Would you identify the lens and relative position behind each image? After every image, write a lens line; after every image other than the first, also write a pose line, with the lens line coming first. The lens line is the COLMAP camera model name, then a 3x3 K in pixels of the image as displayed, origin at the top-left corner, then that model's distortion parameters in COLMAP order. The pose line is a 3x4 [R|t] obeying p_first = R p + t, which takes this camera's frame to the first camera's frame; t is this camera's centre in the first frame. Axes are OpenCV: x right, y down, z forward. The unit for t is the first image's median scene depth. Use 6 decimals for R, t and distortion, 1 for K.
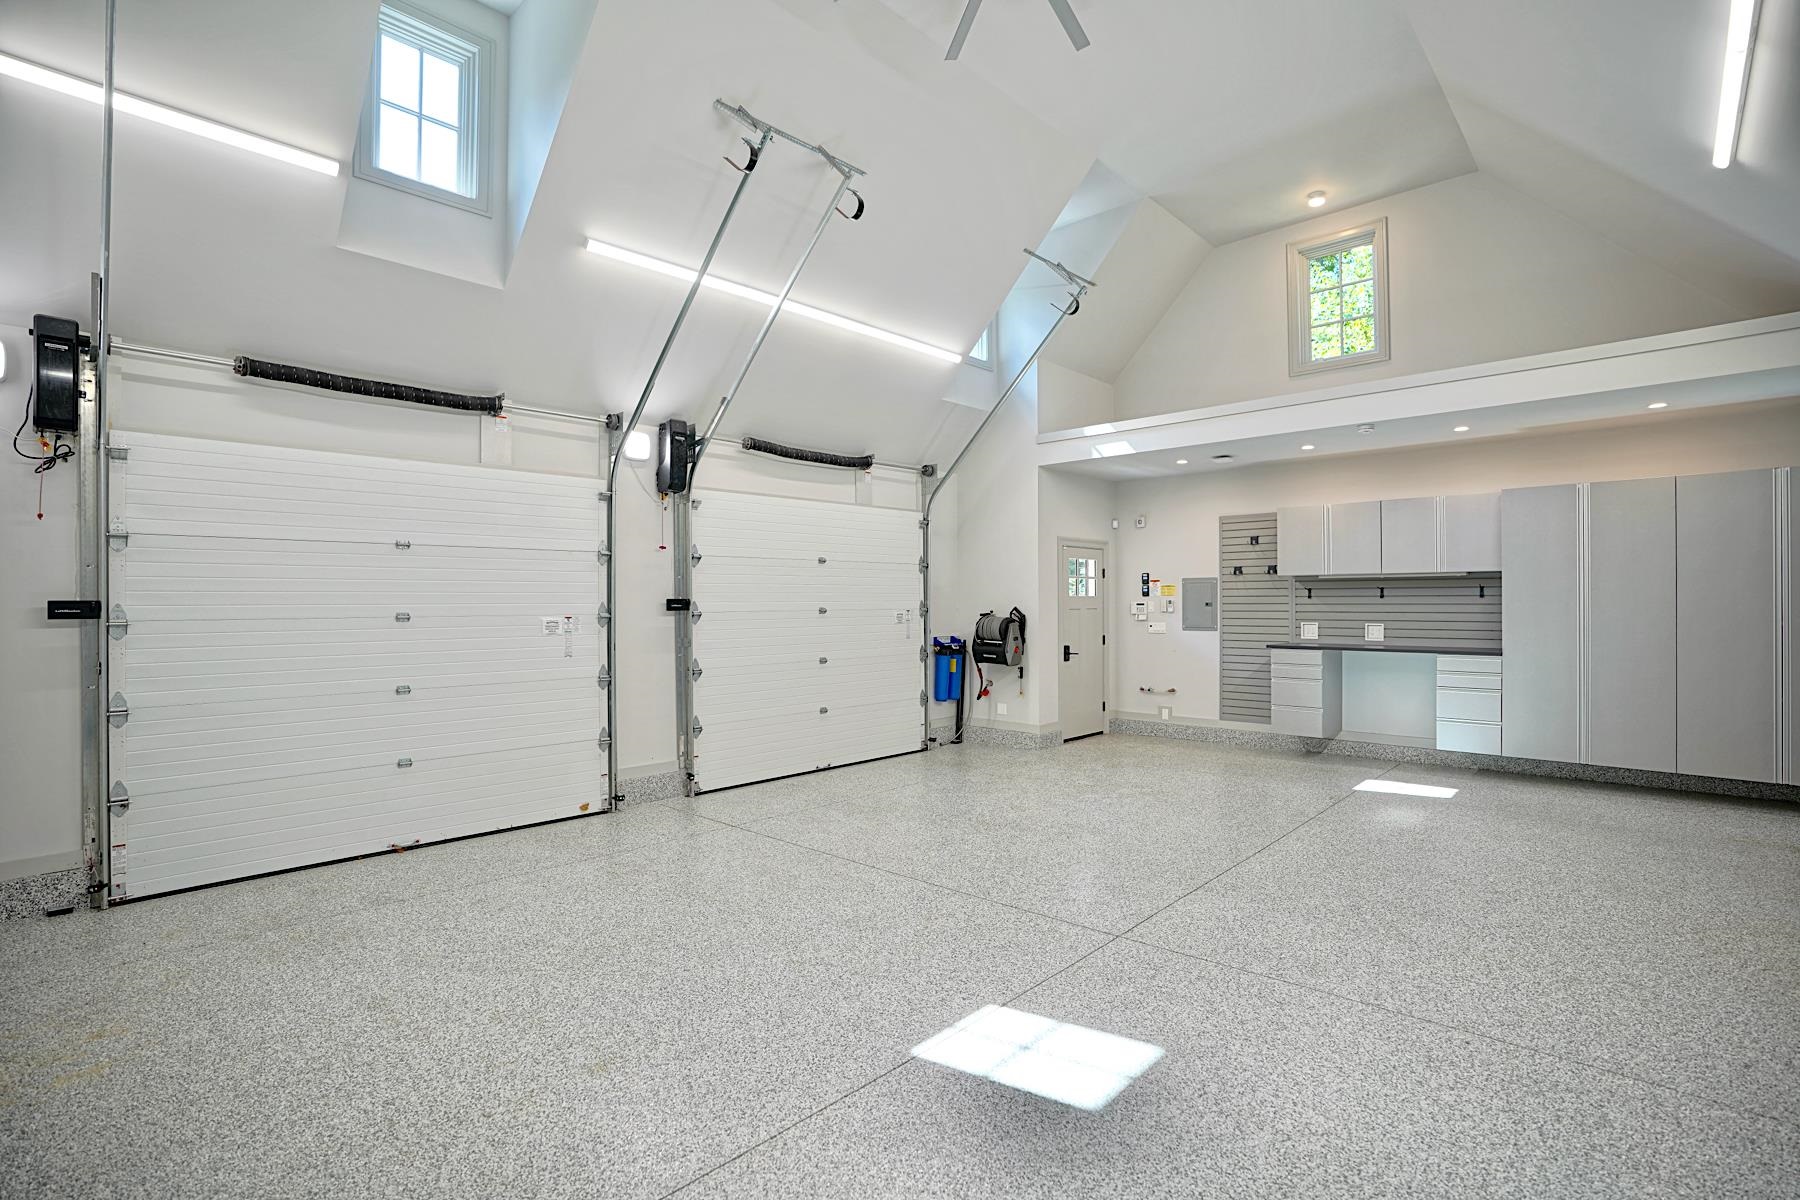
lens RADIAL K [[835.5, 0, 904.4], [0, 835.5, 599.5], [0, 0, 1]] dist [-0.071859, 0.033859]
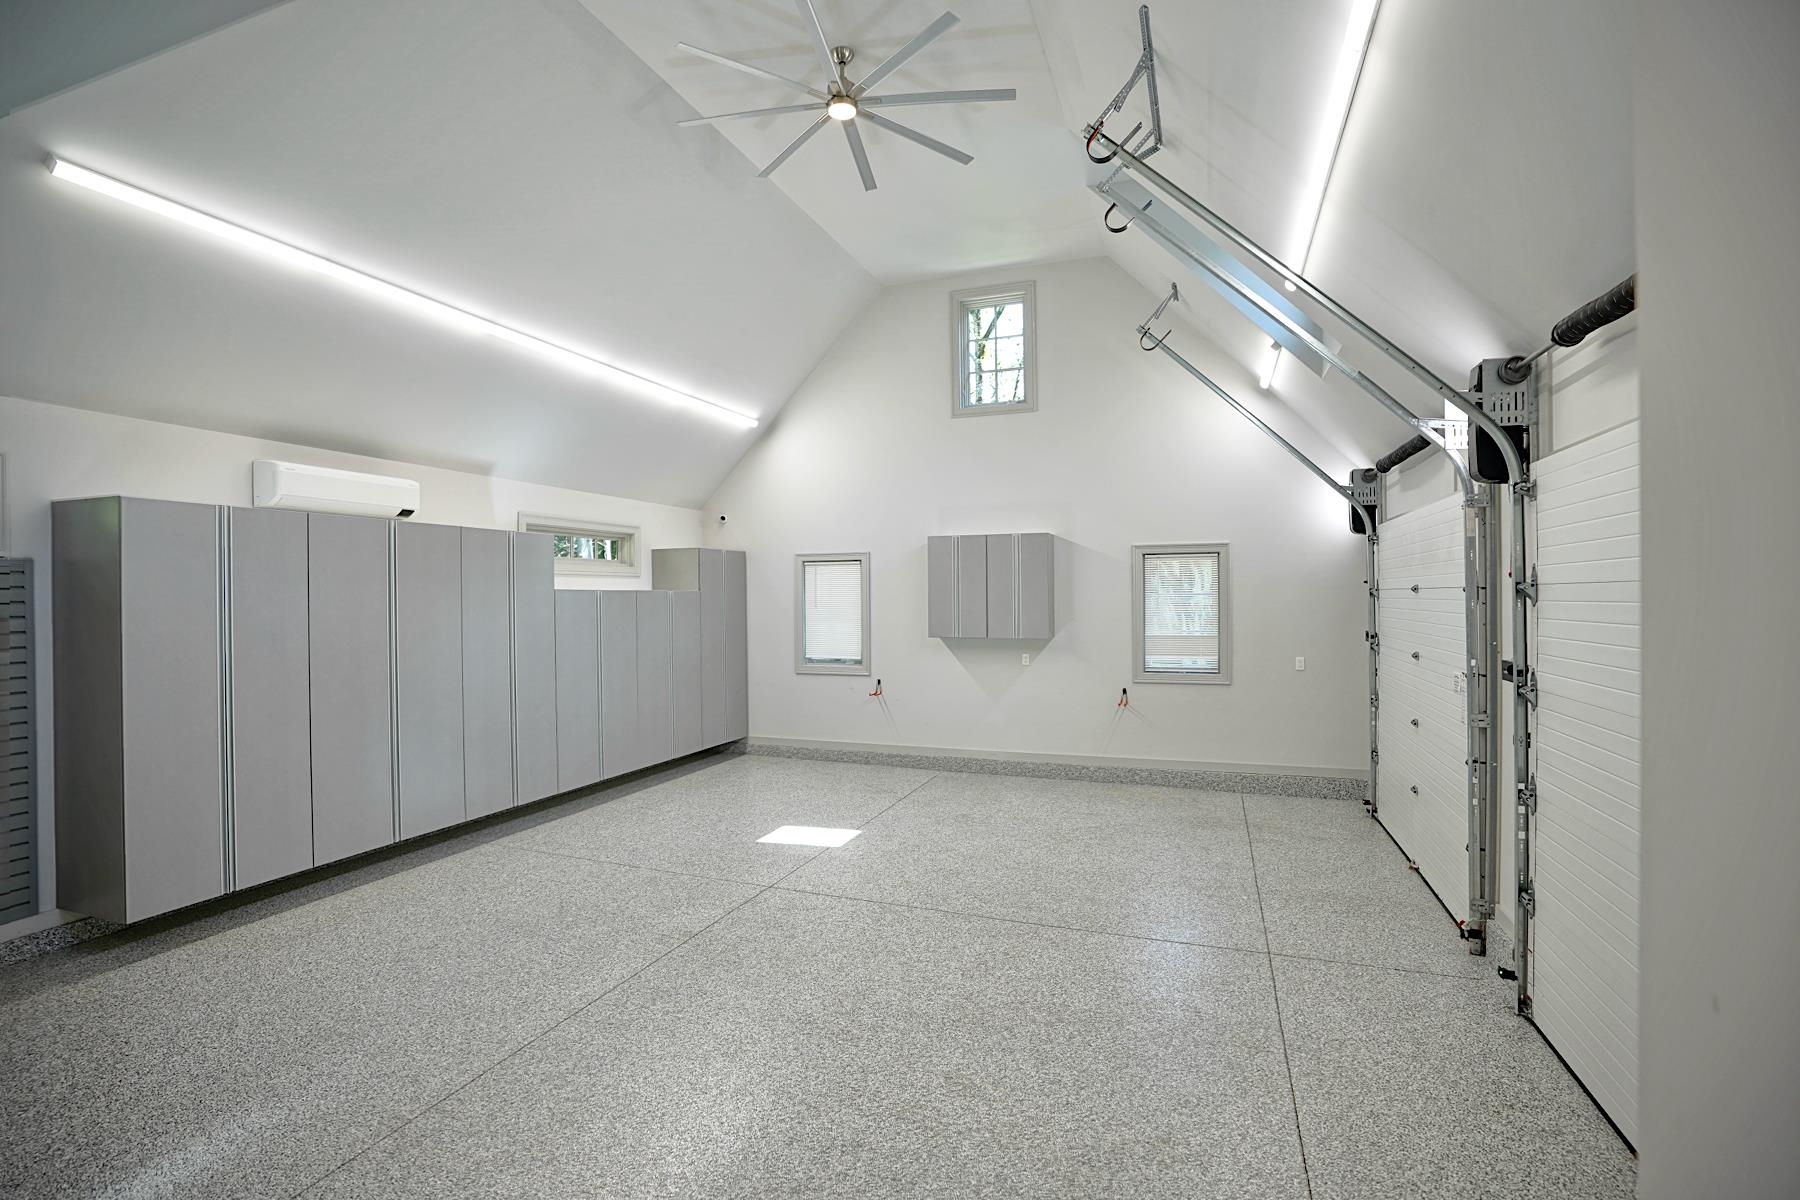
lens RADIAL K [[835.5, 0, 904.4], [0, 835.5, 599.5], [0, 0, 1]] dist [-0.071859, 0.033859]
pose [[-0.916156, 0.011854, -0.400648, 0.288676], [0.012496, 0.999921, 0.001011, -0.041413], [0.400628, -0.004080, -0.916232, 1.129305]]
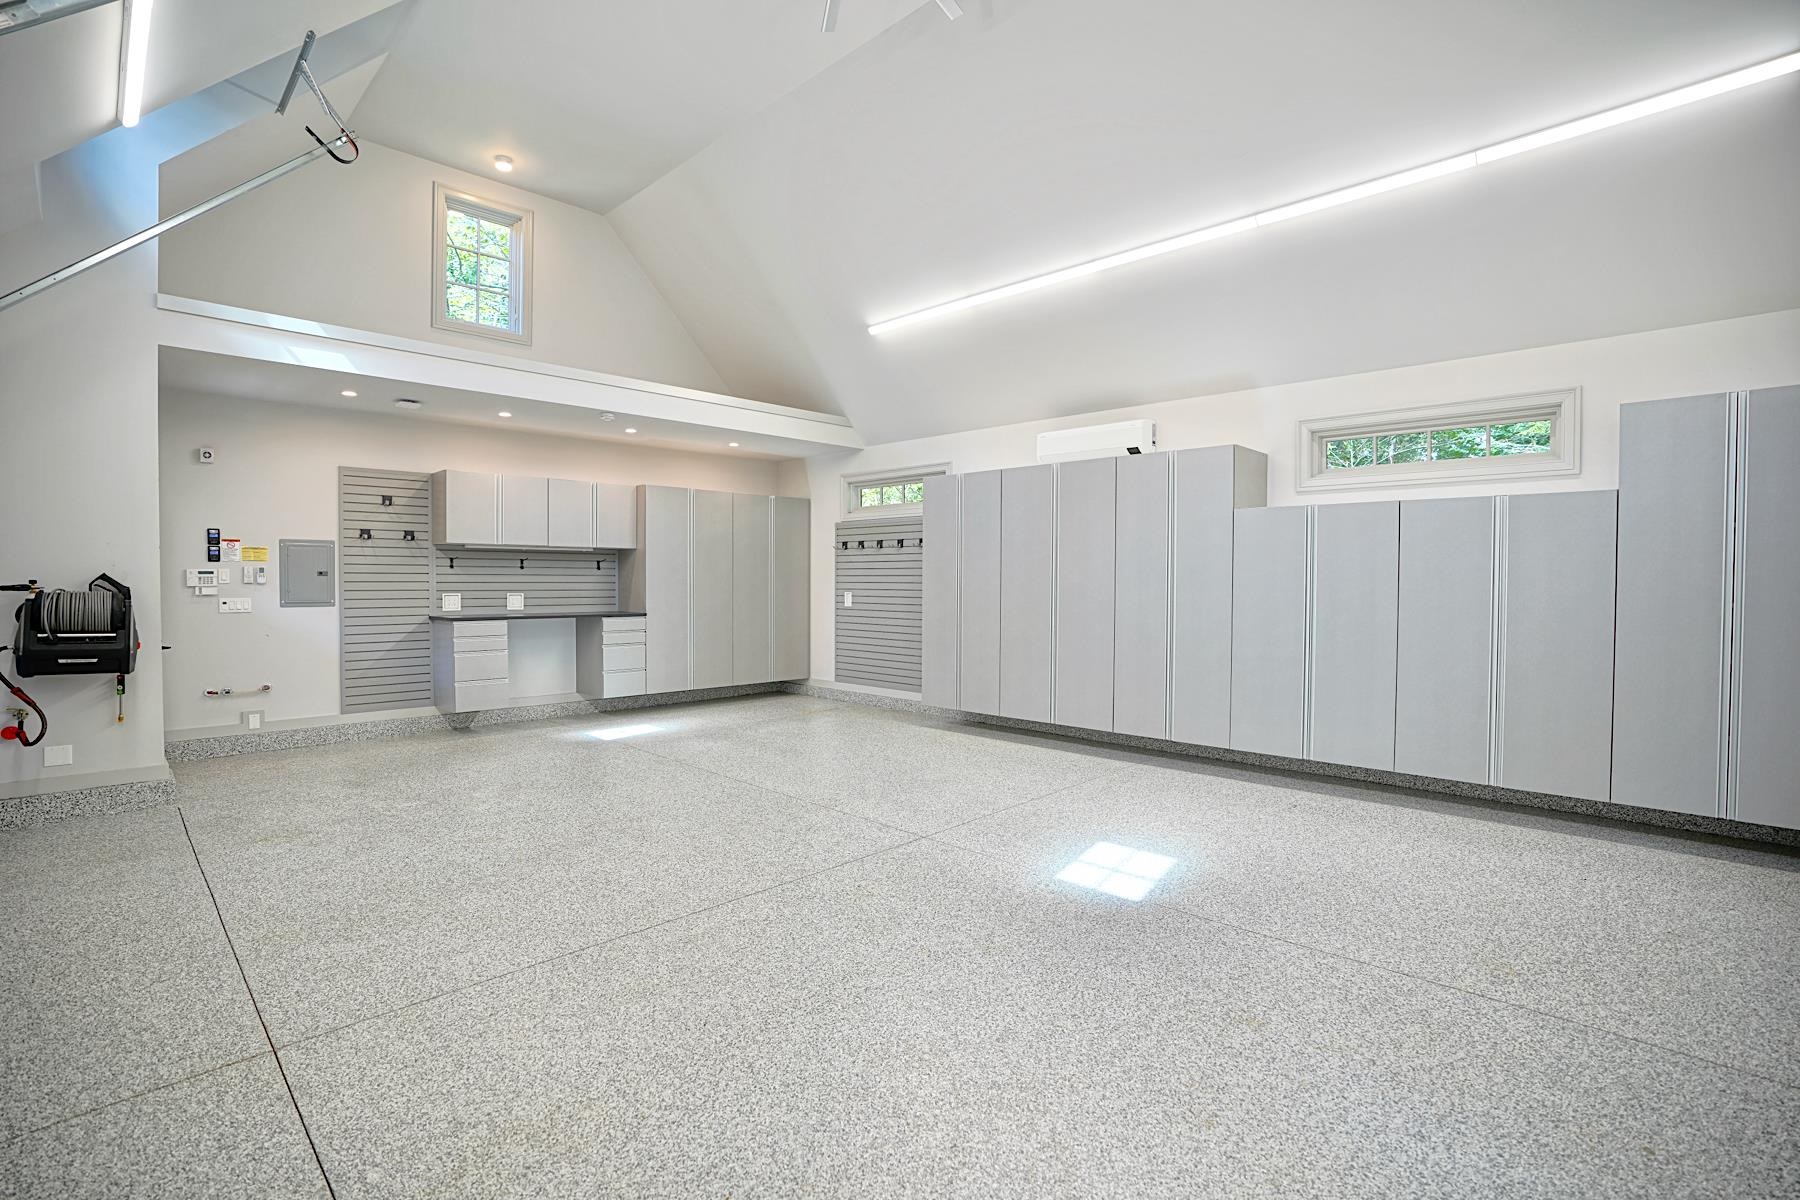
lens RADIAL K [[835.5, 0, 904.4], [0, 835.5, 599.5], [0, 0, 1]] dist [-0.071859, 0.033859]
pose [[0.015181, -0.018970, 0.999705, -0.459548], [-0.007086, 0.999793, 0.019079, 0.013382], [-0.999860, -0.007373, 0.015043, 0.474336]]
